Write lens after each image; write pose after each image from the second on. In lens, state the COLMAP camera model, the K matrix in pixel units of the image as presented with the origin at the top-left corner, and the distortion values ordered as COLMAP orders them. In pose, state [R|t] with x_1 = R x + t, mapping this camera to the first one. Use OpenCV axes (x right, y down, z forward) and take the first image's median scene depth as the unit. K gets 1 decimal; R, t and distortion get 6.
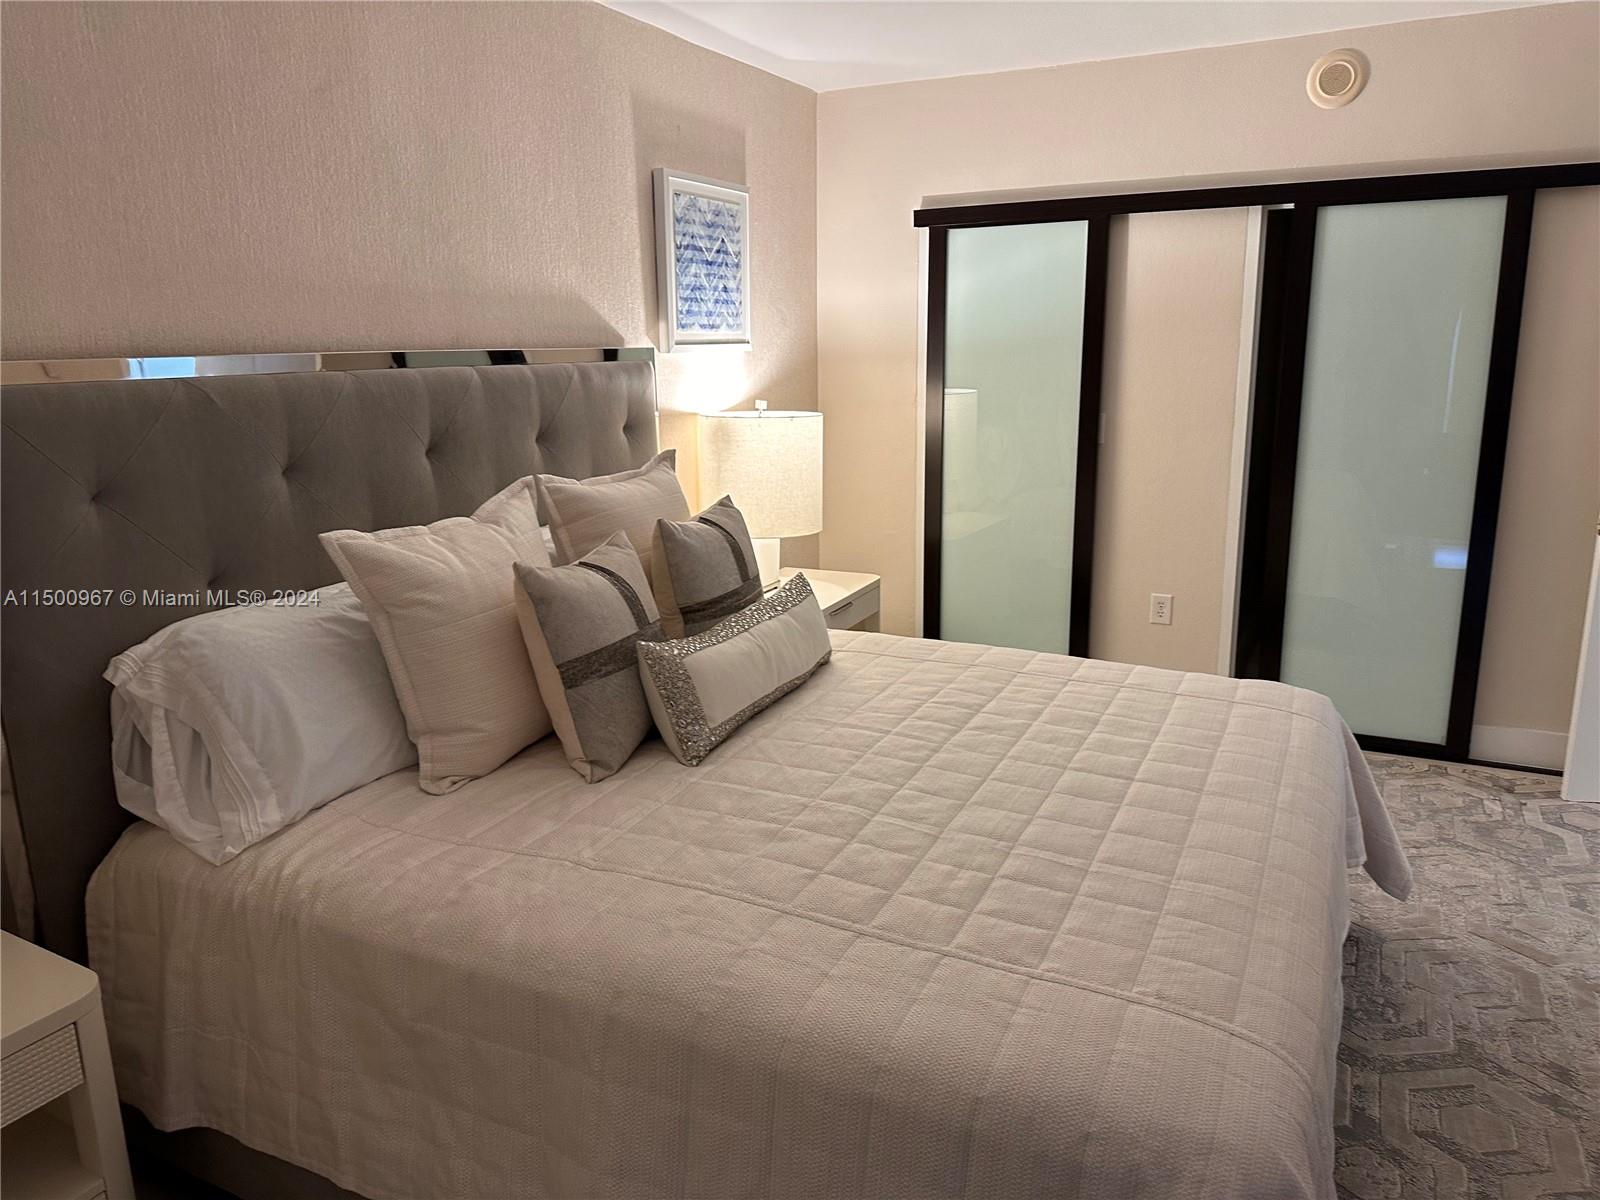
lens RADIAL K [[1114.0, 0, 799.1], [0, 1114.0, 567.5], [0, 0, 1]] dist [0.076715, -0.050465]
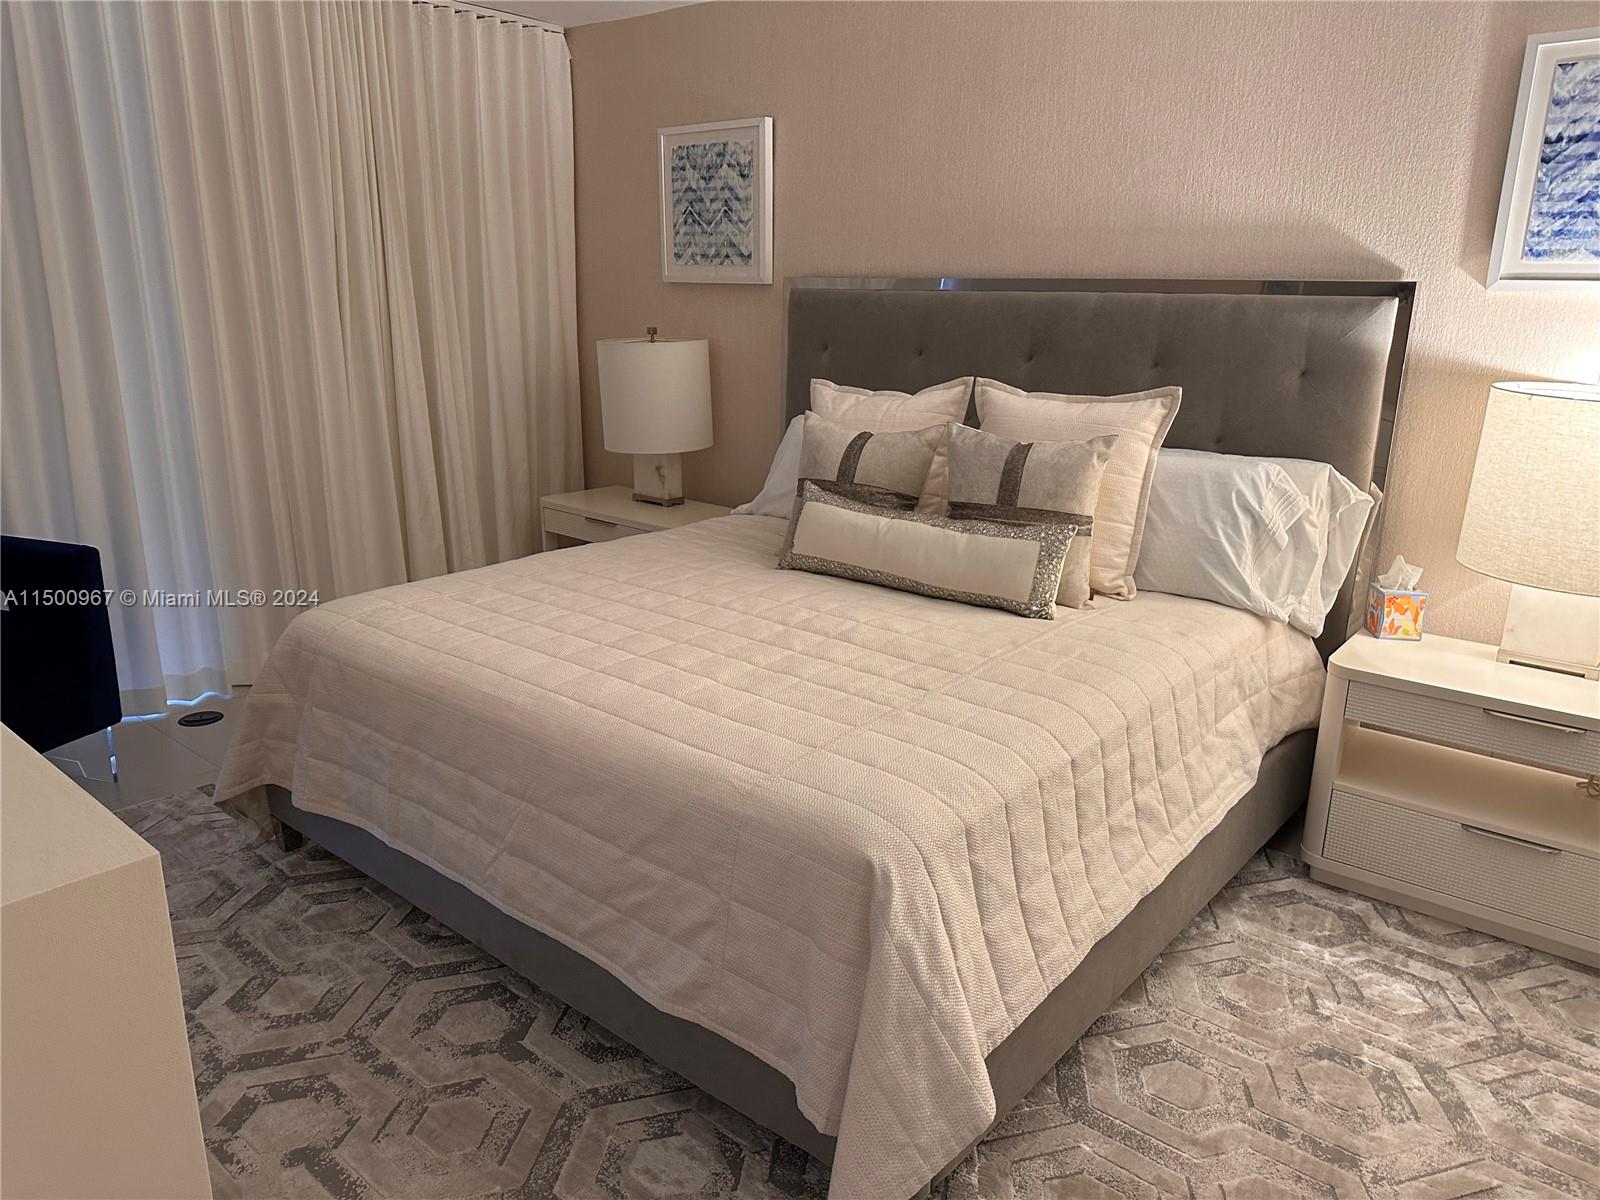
lens RADIAL K [[1118.6, 0, 800.0], [0, 1118.6, 600.0], [0, 0, 1]] dist [0.127131, -0.165632]
pose [[-0.228603, 0.276289, -0.933491, 1.010723], [-0.208149, 0.922836, 0.324109, -0.209325], [0.951007, 0.268398, -0.153454, 1.008688]]
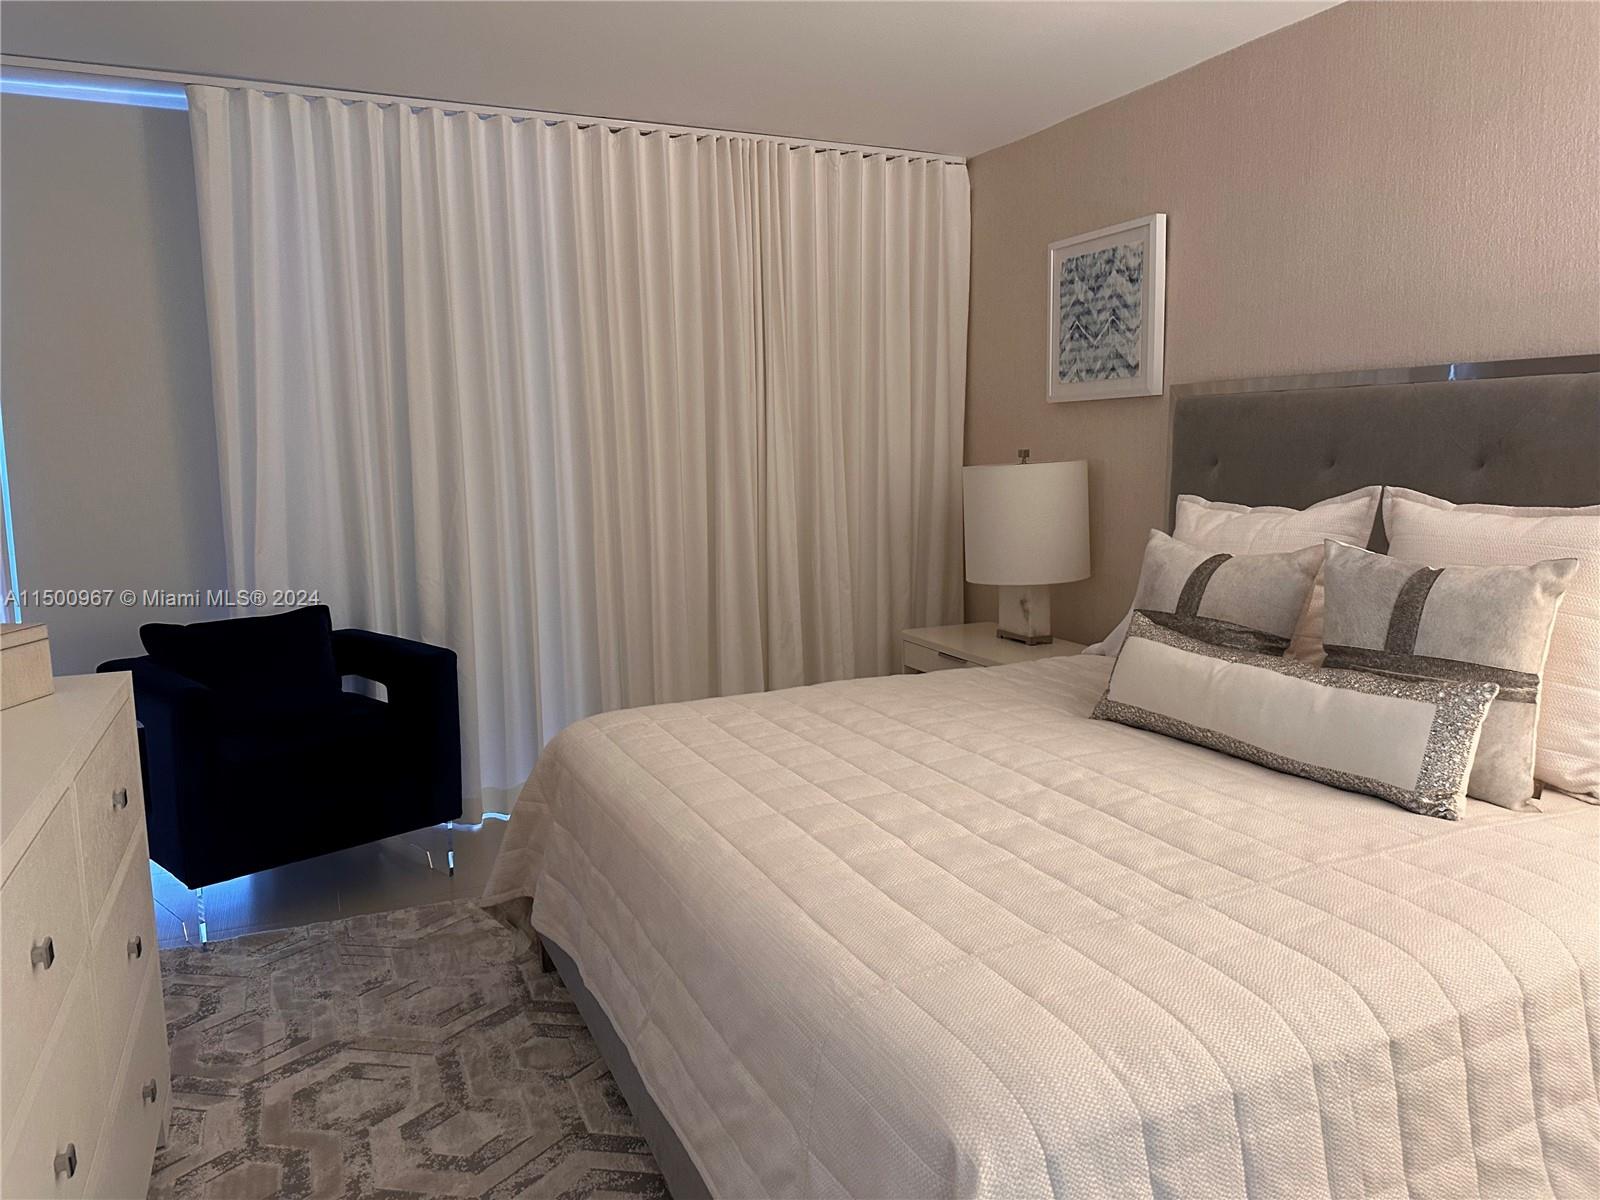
lens RADIAL K [[1121.3, 0, 795.2], [0, 1121.3, 591.2], [0, 0, 1]] dist [0.122782, -0.186841]
pose [[-0.626837, 0.127627, -0.768626, 0.794434], [-0.132629, 0.954618, 0.266673, -0.179609], [0.767779, 0.269103, -0.581463, 1.132121]]
